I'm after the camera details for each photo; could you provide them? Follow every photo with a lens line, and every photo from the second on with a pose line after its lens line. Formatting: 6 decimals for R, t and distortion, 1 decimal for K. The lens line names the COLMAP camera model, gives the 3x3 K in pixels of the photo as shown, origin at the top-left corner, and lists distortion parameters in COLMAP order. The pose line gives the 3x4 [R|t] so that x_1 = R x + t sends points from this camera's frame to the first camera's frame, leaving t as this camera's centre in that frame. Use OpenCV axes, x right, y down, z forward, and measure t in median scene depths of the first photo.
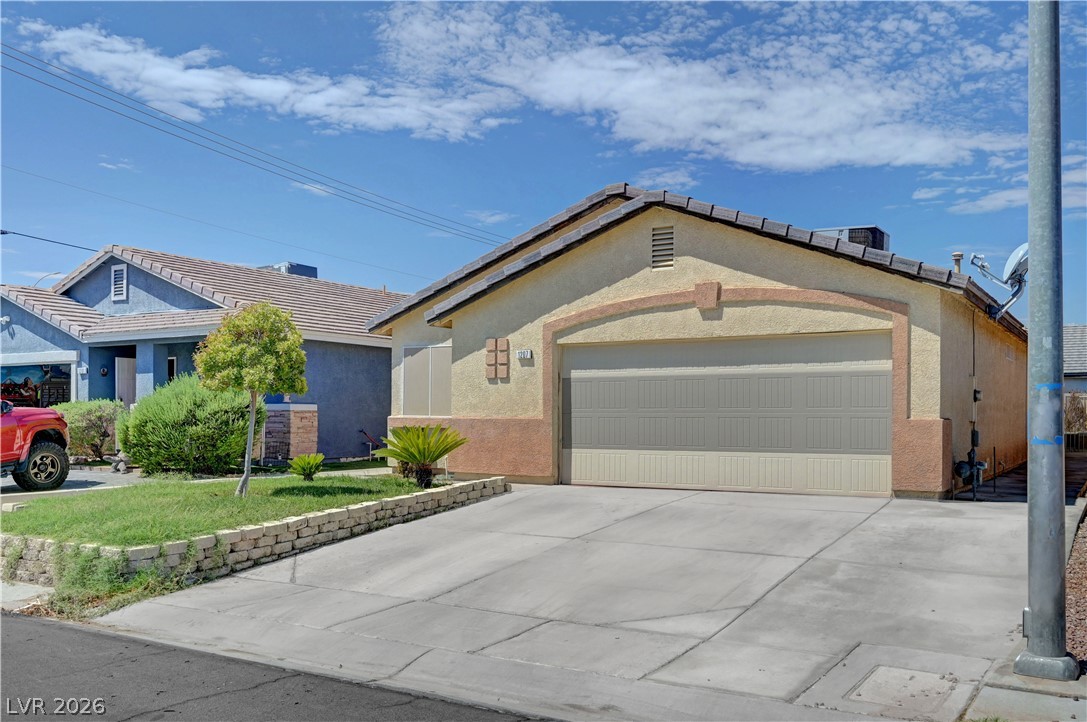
lens RADIAL K [[1008.4, 0, 543.5], [0, 1008.4, 361.0], [0, 0, 1]] dist [0.006905, 0.012306]
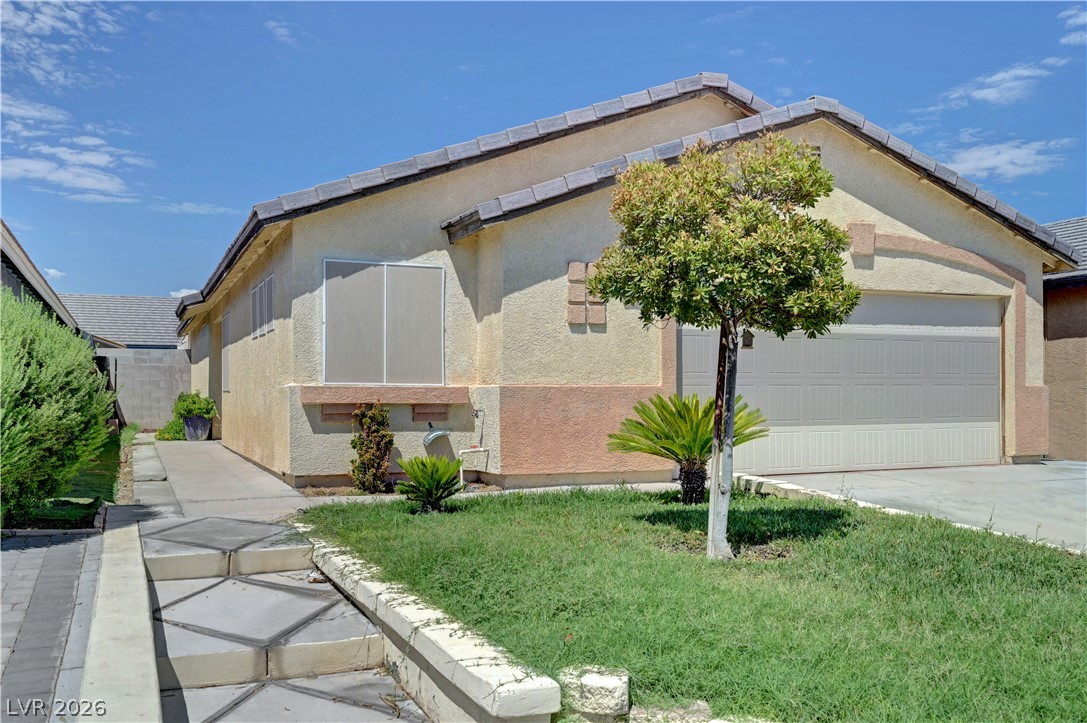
lens RADIAL K [[1008.4, 0, 543.5], [0, 1008.4, 361.5], [0, 0, 1]] dist [0.006905, 0.012306]
pose [[0.557054, 0.024964, 0.830101, -0.543913], [-0.040766, 0.999165, -0.002691, 0.039916], [-0.829475, -0.032341, 0.557607, 0.602890]]
